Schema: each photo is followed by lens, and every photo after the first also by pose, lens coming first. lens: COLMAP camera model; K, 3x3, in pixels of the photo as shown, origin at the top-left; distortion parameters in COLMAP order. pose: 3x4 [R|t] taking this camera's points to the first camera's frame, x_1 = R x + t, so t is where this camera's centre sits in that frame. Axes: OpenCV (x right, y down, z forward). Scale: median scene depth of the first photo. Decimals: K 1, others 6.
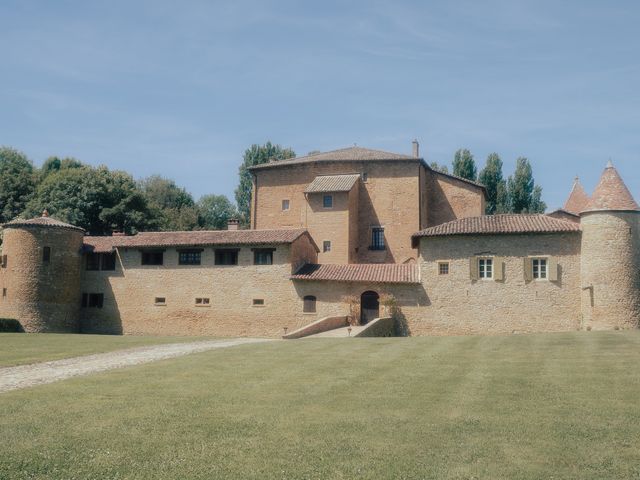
lens RADIAL K [[658.7, 0, 320.0], [0, 658.7, 240.0], [0, 0, 1]] dist [0.007915, -0.002758]
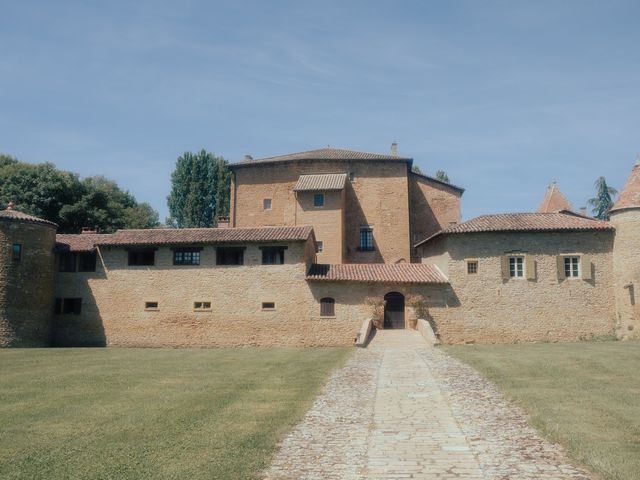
lens RADIAL K [[594.9, 0, 320.0], [0, 594.9, 240.0], [0, 0, 1]] dist [0.007605, -0.005882]
pose [[0.984665, 0.006125, 0.174347, -0.159807], [-0.003289, 0.999858, -0.016550, 0.016407], [-0.174424, 0.015723, 0.984545, 0.168644]]
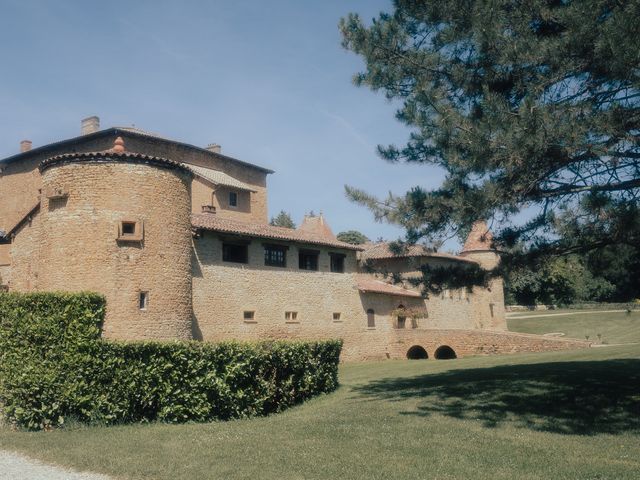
lens RADIAL K [[658.7, 0, 320.0], [0, 658.7, 240.0], [0, 0, 1]] dist [0.007915, -0.002758]
pose [[0.325795, 0.103809, 0.939724, -0.868099], [-0.073604, 0.993722, -0.084256, 0.066653], [-0.942571, -0.041717, 0.331390, 0.710957]]
